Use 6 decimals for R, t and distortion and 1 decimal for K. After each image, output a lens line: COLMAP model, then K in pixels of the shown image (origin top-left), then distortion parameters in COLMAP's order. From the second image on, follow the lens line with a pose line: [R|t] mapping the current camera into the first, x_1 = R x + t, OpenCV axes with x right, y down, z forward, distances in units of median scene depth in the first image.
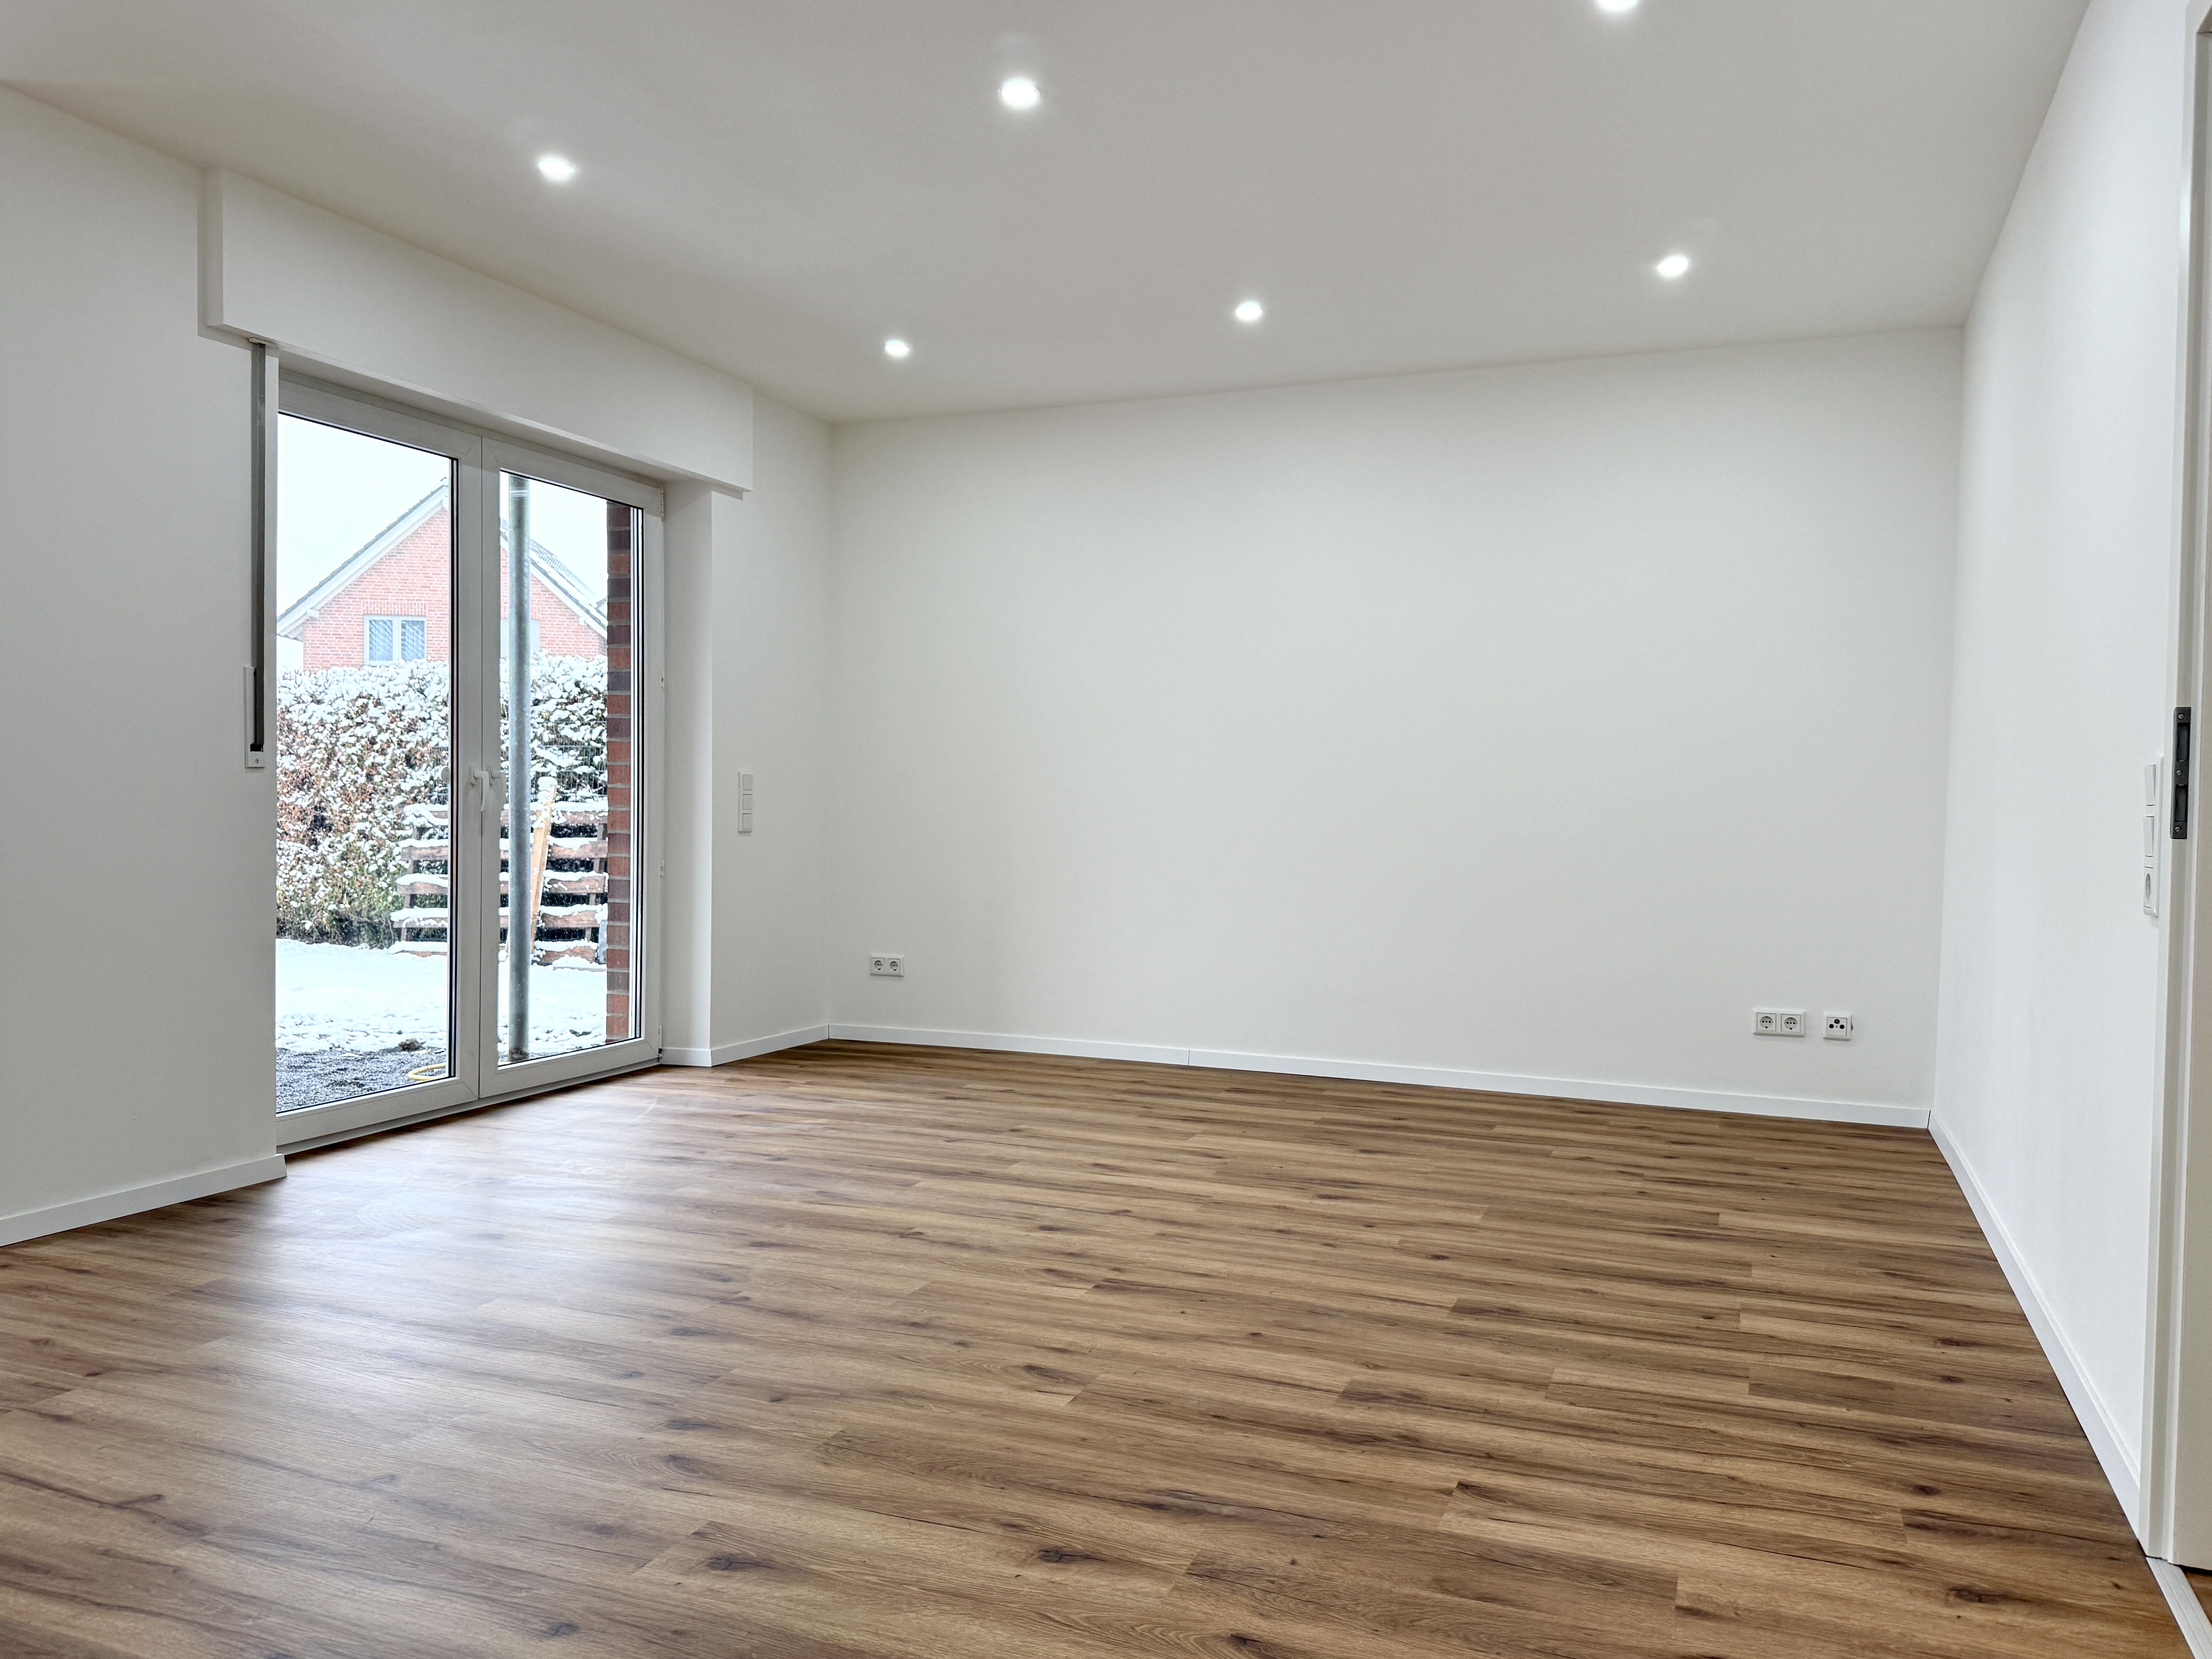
lens RADIAL K [[1638.4, 0, 1114.8], [0, 1638.4, 819.1], [0, 0, 1]] dist [0.038944, 0.020178]
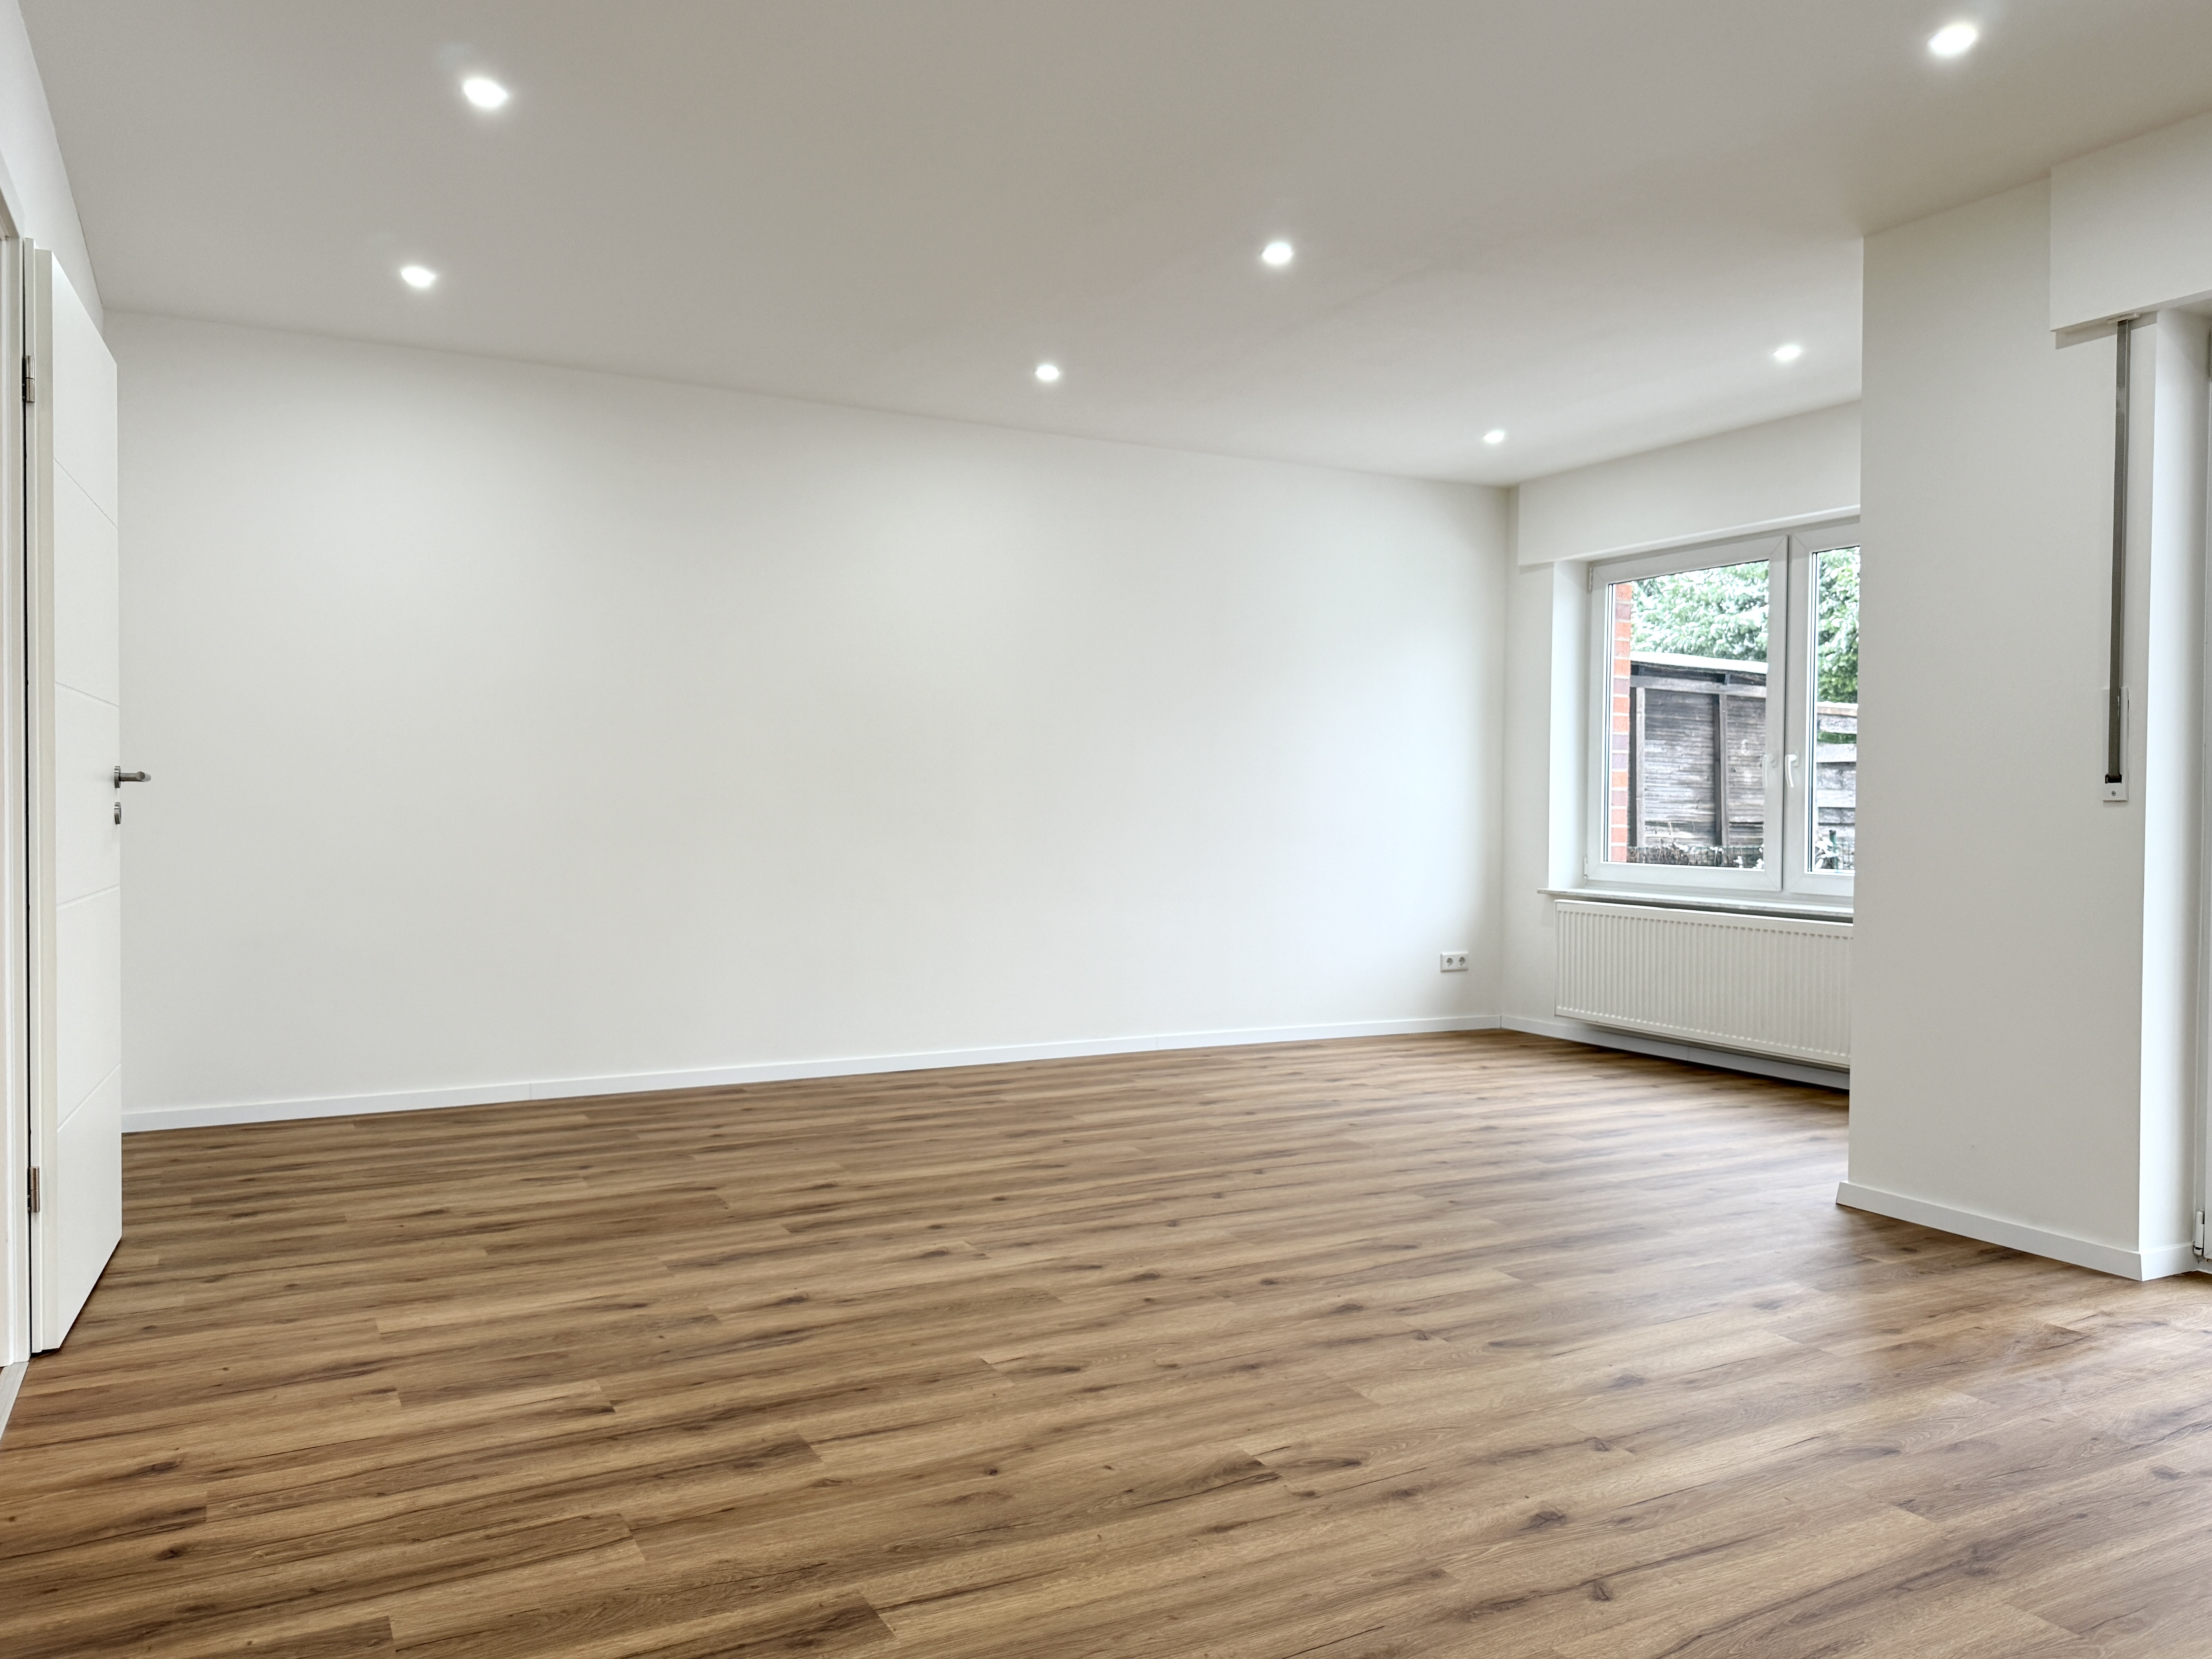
lens RADIAL K [[1638.4, 0, 1114.8], [0, 1638.4, 834.6], [0, 0, 1]] dist [0.038944, 0.020178]
pose [[-0.641016, 0.004684, -0.767513, 0.791083], [-0.027253, 0.999212, 0.028860, -0.038544], [0.767044, 0.039417, -0.640383, 1.816133]]
